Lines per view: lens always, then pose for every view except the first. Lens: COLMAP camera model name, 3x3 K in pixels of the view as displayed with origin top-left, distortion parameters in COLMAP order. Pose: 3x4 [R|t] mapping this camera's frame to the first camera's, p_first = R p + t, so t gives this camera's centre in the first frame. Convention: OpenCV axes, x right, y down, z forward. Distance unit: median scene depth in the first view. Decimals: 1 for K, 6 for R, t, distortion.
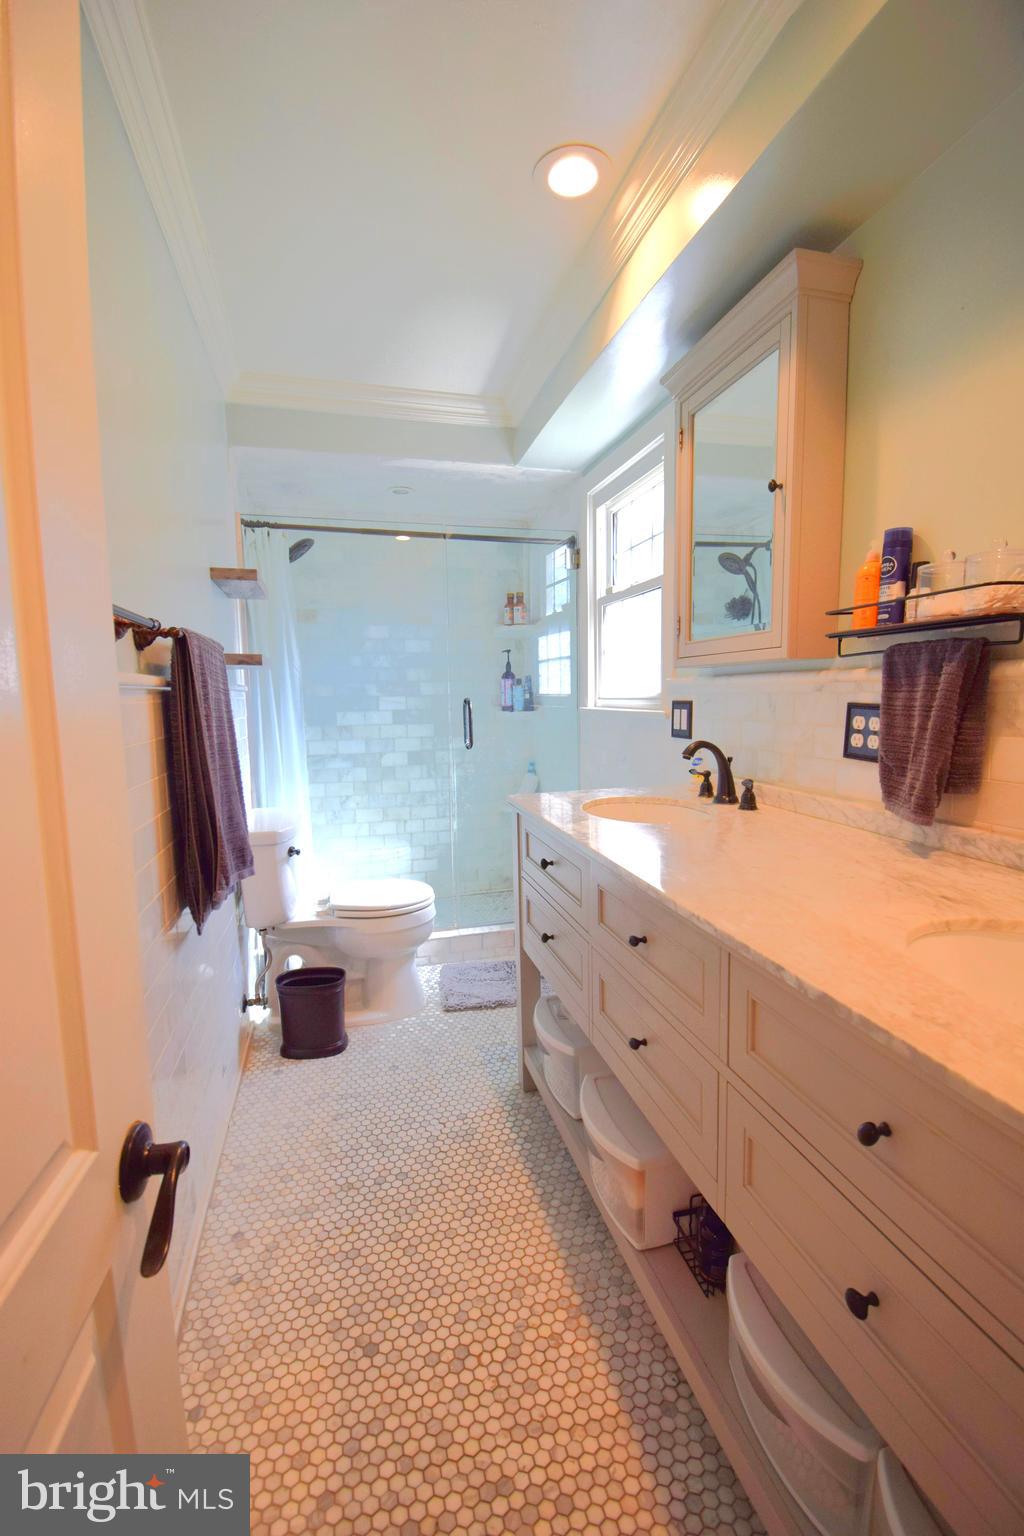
lens RADIAL K [[673.9, 0, 512.0], [0, 673.9, 768.0], [0, 0, 1]] dist [0.020470, -0.024936]
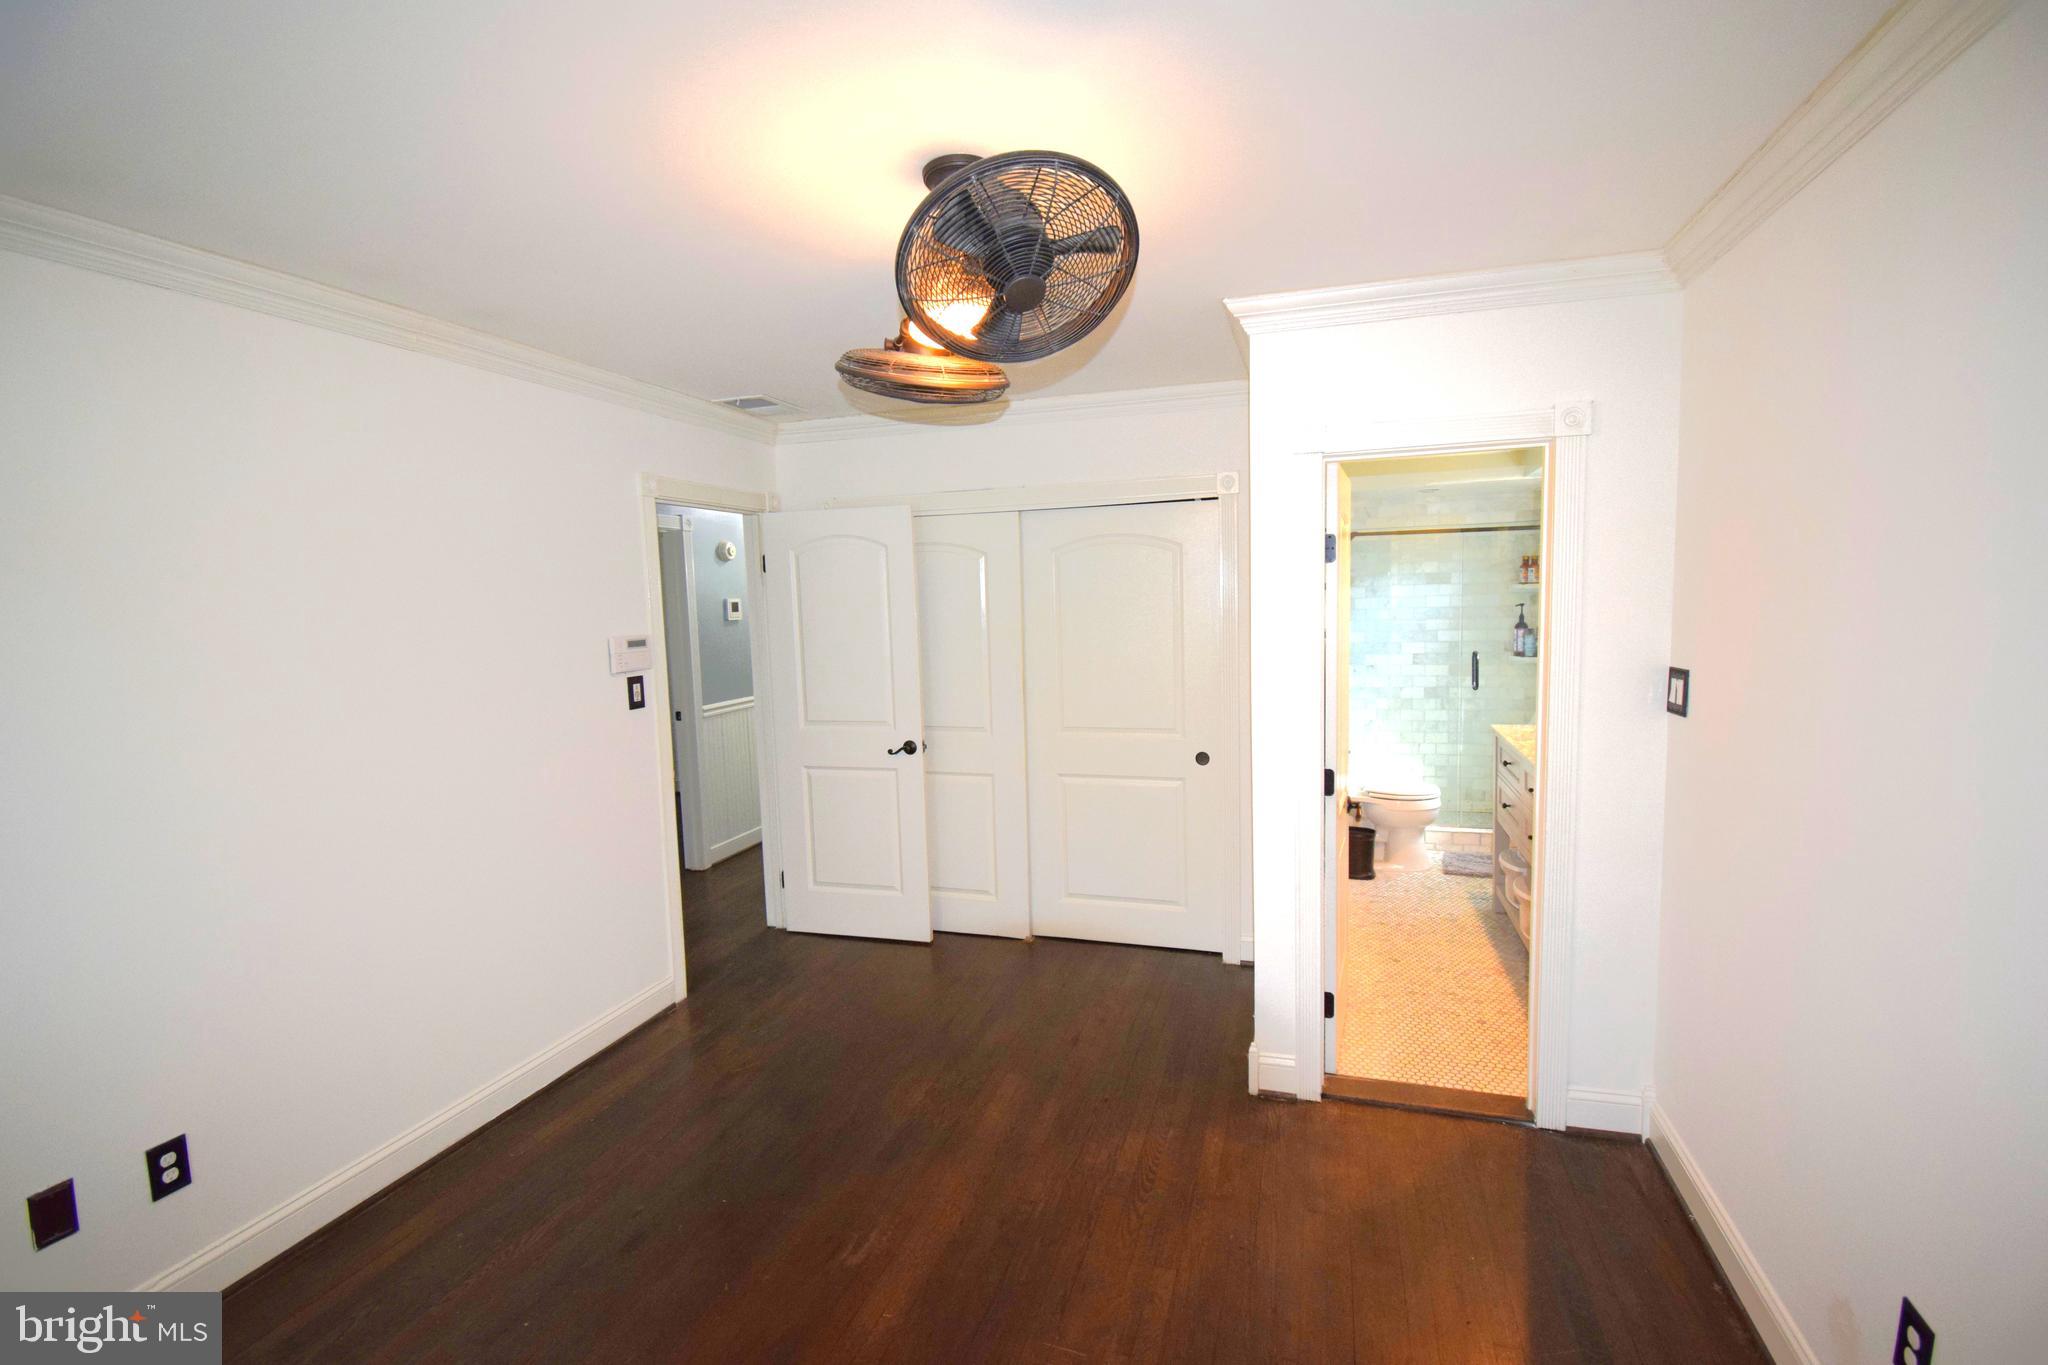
lens RADIAL K [[898.5, 0, 1031.9], [0, 898.5, 679.0], [0, 0, 1]] dist [0.020470, -0.024936]
pose [[0.845950, 0.041542, -0.531642, 0.264956], [-0.043167, 0.999024, 0.009376, -0.055883], [0.531513, 0.015018, 0.846917, -1.811163]]
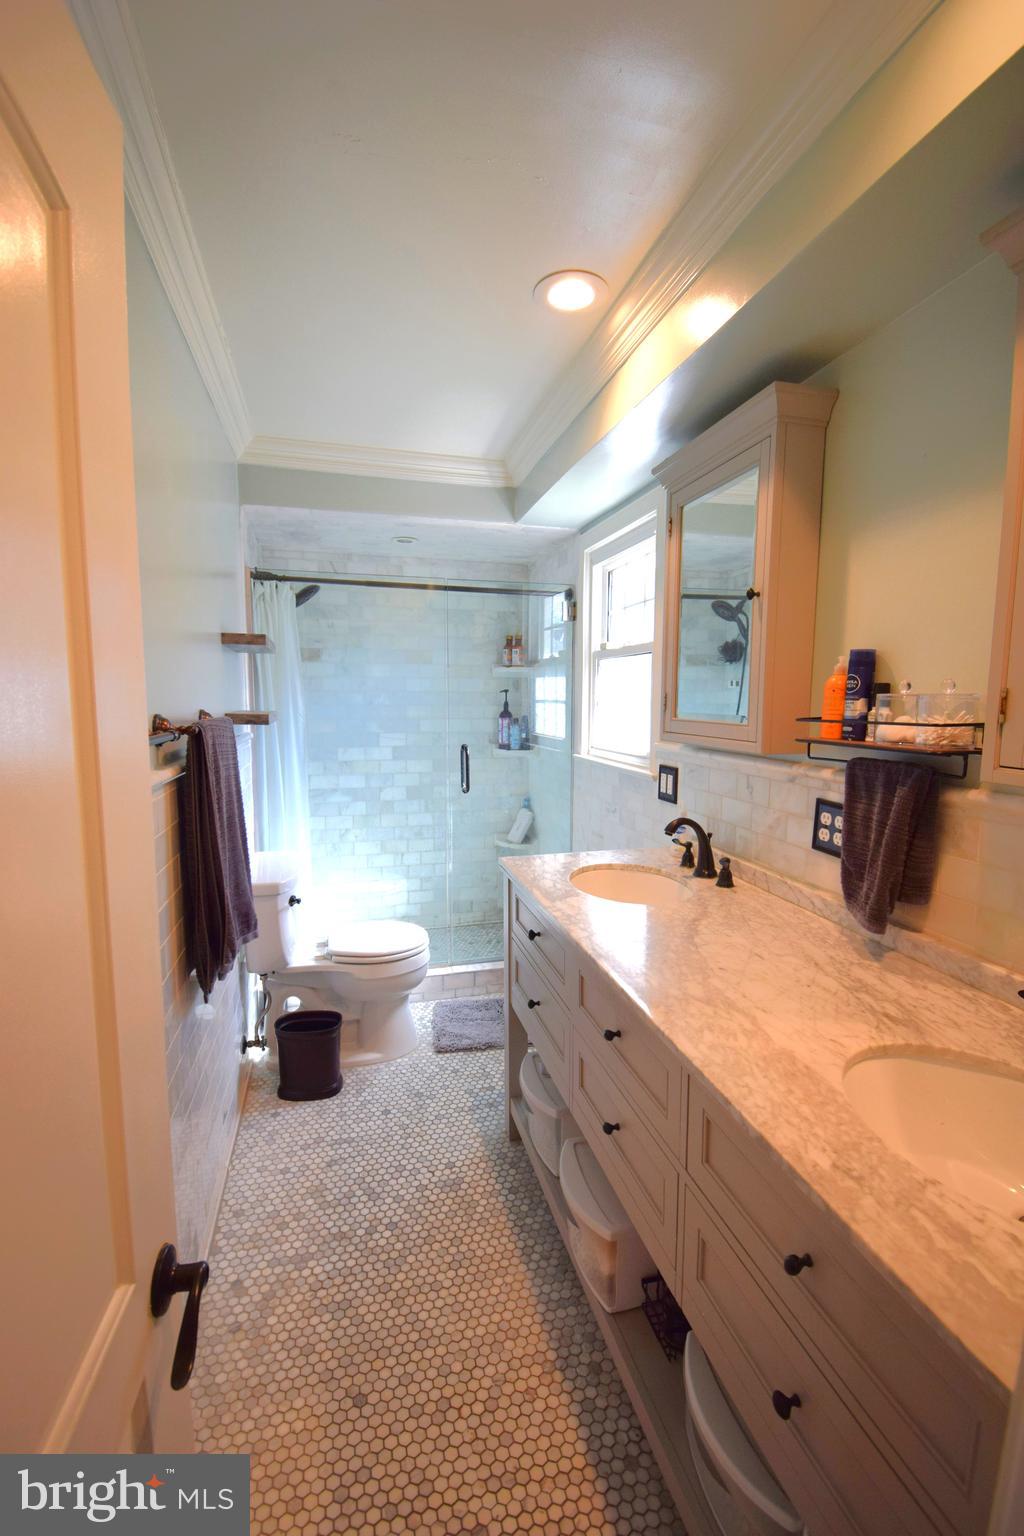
lens RADIAL K [[673.9, 0, 512.0], [0, 673.9, 768.0], [0, 0, 1]] dist [0.020470, -0.024936]
pose [[0.999800, 0.019971, 0.001189, 0.010909], [-0.019967, 0.999796, -0.003128, -0.124881], [-0.001252, 0.003103, 0.999994, -0.067392]]
